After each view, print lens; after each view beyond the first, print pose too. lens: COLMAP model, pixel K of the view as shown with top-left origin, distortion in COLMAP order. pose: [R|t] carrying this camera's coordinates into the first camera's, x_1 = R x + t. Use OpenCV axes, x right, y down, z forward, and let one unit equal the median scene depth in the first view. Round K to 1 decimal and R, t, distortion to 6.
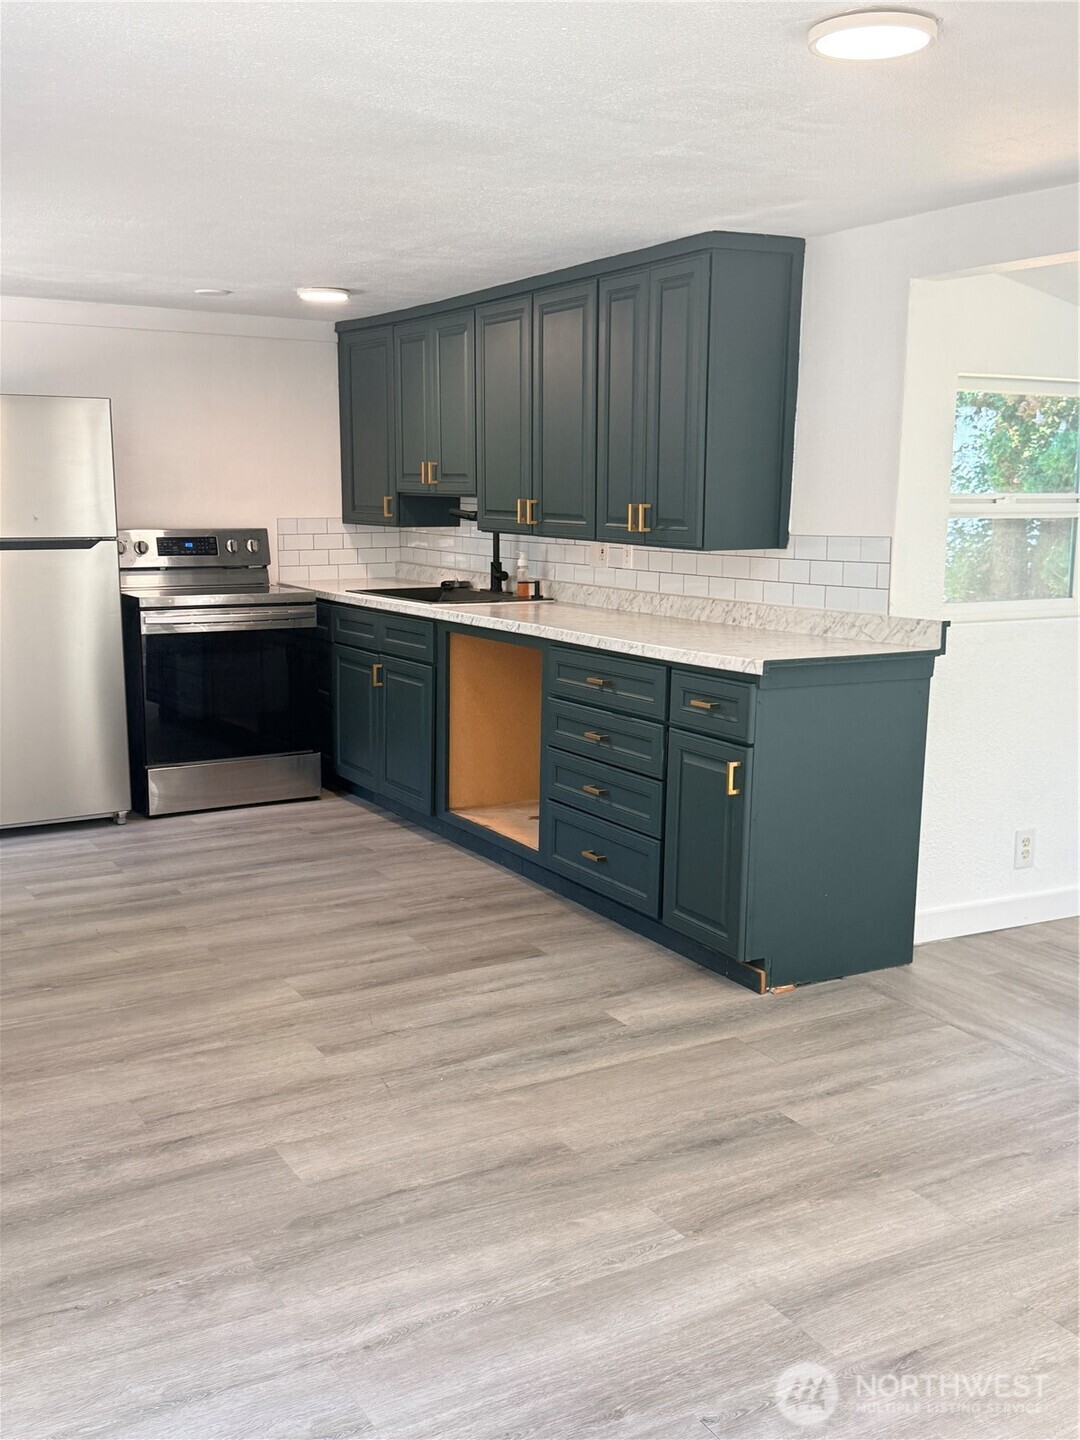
lens RADIAL K [[1424.6, 0, 535.2], [0, 1424.6, 718.2], [0, 0, 1]] dist [0.195902, -0.444845]
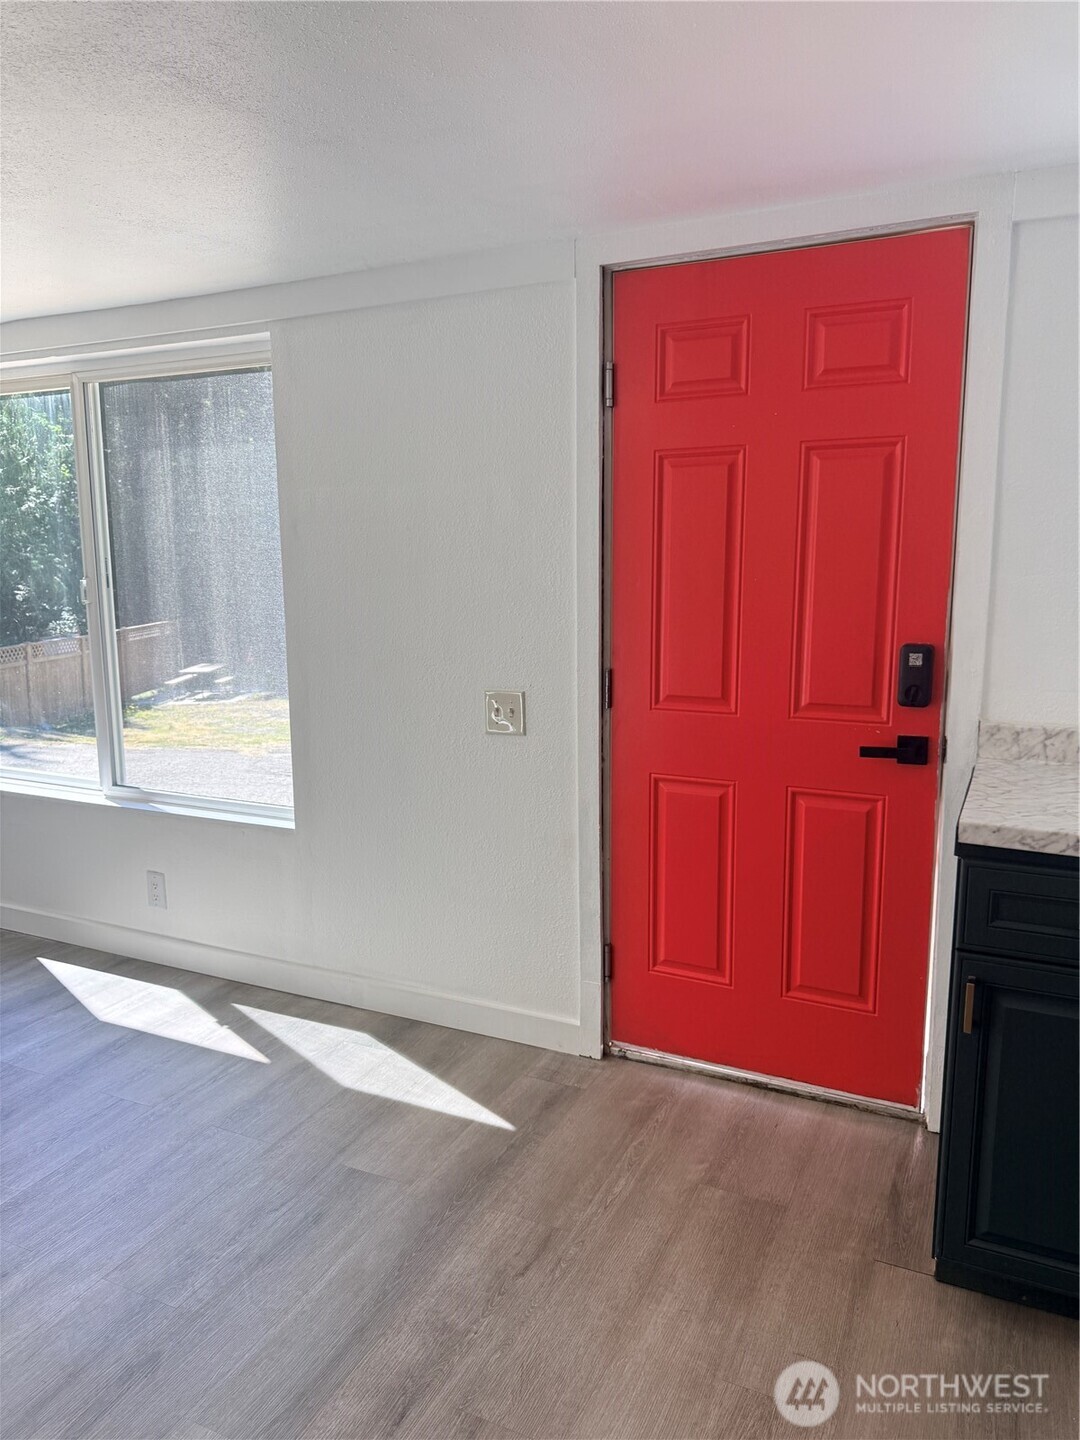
lens RADIAL K [[1045.3, 0, 545.3], [0, 1045.3, 722.4], [0, 0, 1]] dist [0.000689, 0.000531]
pose [[-0.824279, 0.090387, -0.558922, -0.023827], [-0.089996, 0.953708, 0.286952, -0.163404], [0.558985, 0.286830, -0.777987, 1.016081]]
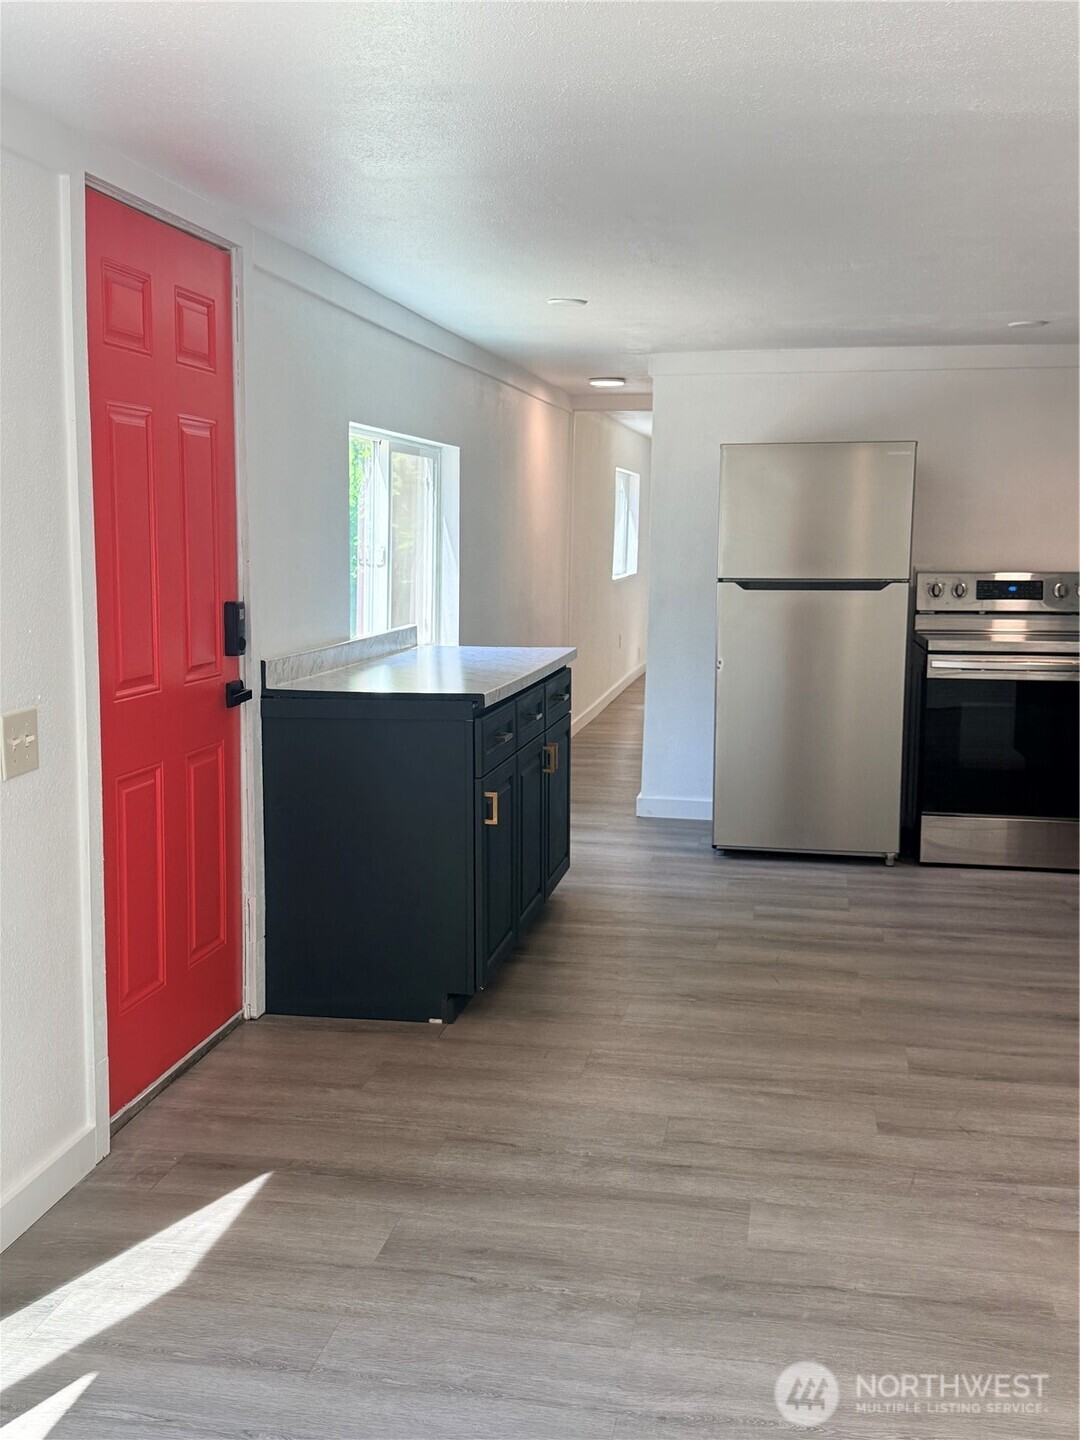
lens RADIAL K [[1424.6, 0, 535.2], [0, 1424.6, 718.2], [0, 0, 1]] dist [0.195902, -0.444845]
pose [[0.759549, 0.085710, -0.644779, 0.226477], [-0.106089, 0.994331, 0.007203, -0.012954], [0.641740, 0.062933, 0.764336, 0.106287]]
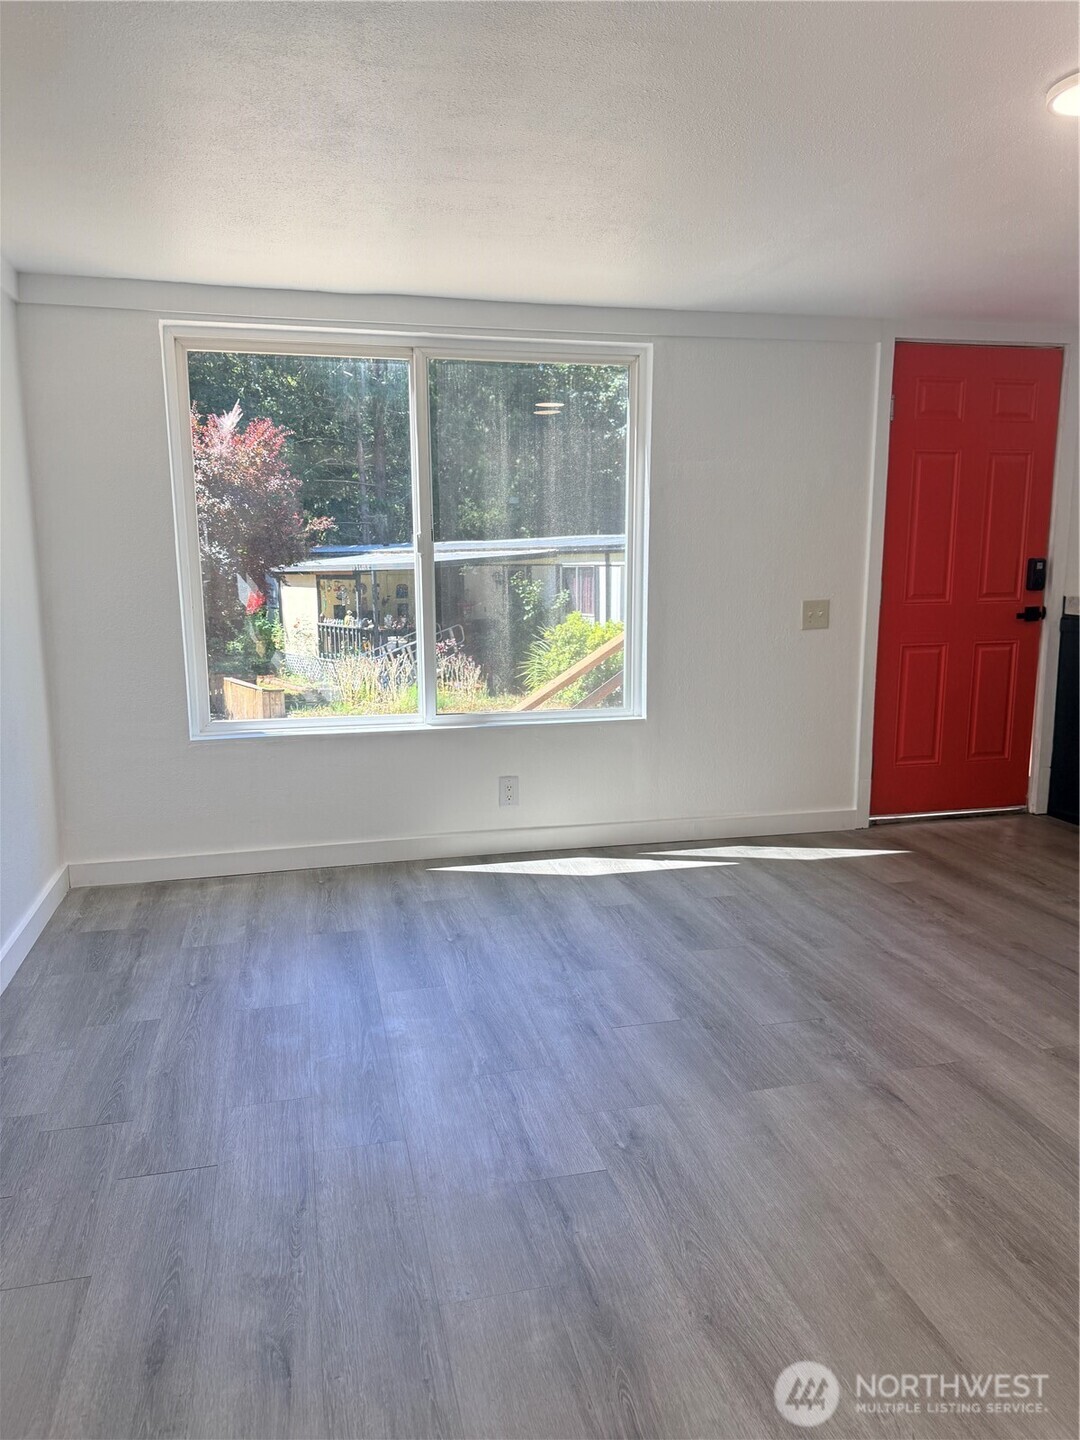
lens RADIAL K [[1014.4, 0, 535.2], [0, 1014.4, 724.6], [0, 0, 1]] dist [0.067576, -0.086820]
pose [[-0.285352, 0.156663, -0.945532, 0.696025], [-0.148812, 0.967343, 0.205186, -0.032824], [0.946799, 0.199257, -0.252720, 0.480827]]
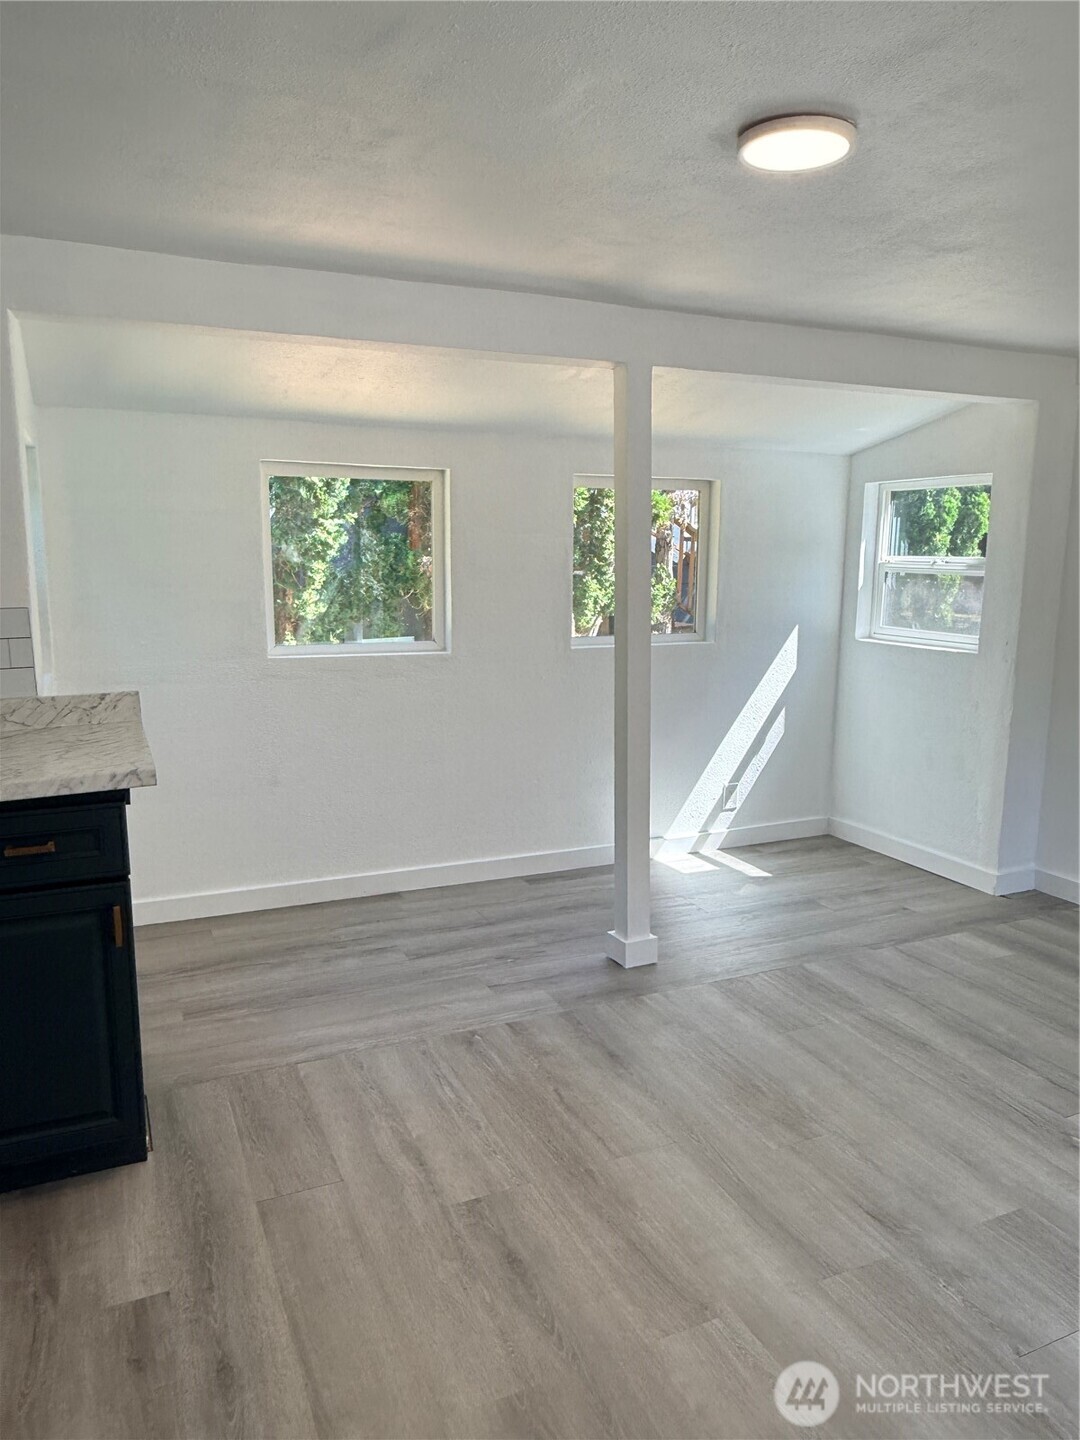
lens RADIAL K [[1000.6, 0, 540.0], [0, 1000.6, 720.0], [0, 0, 1]] dist [0.003014, 0.001028]
pose [[0.094260, -0.181241, 0.978911, -0.327813], [0.156240, 0.973797, 0.165250, -0.111798], [-0.983211, 0.137369, 0.120108, 0.637608]]
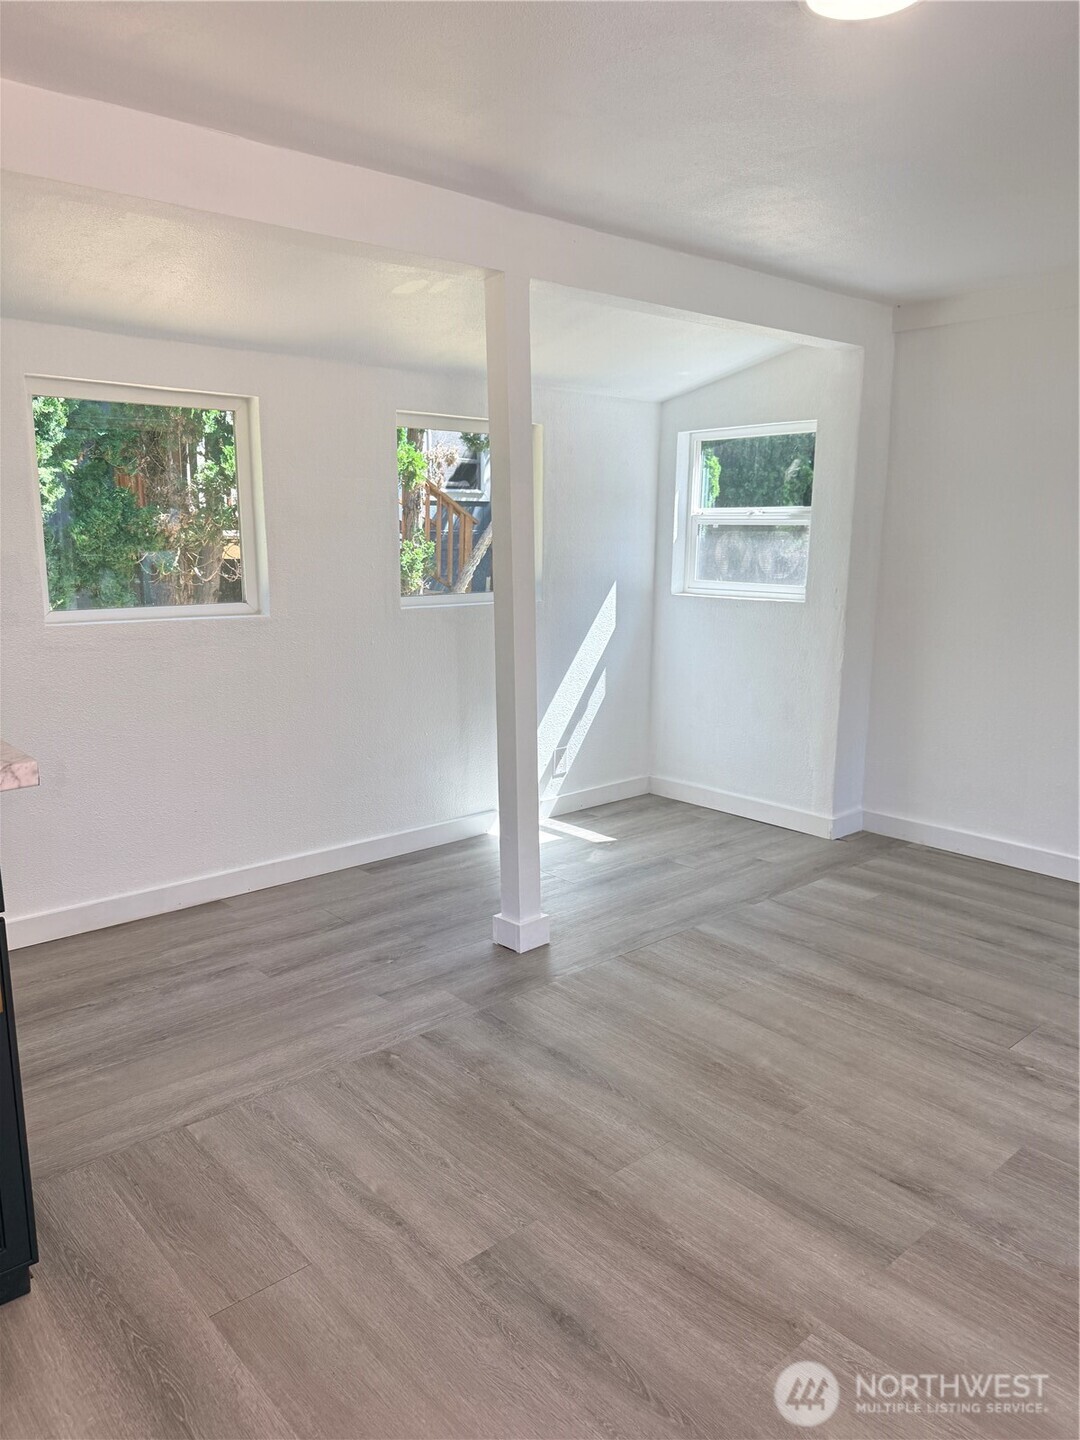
lens RADIAL K [[1014.4, 0, 535.2], [0, 1014.4, 724.6], [0, 0, 1]] dist [0.067576, -0.086820]
pose [[-0.204178, -0.205632, 0.957093, -0.248770], [0.150149, 0.959542, 0.238190, -0.110422], [-0.967350, 0.192340, -0.165042, 0.775852]]
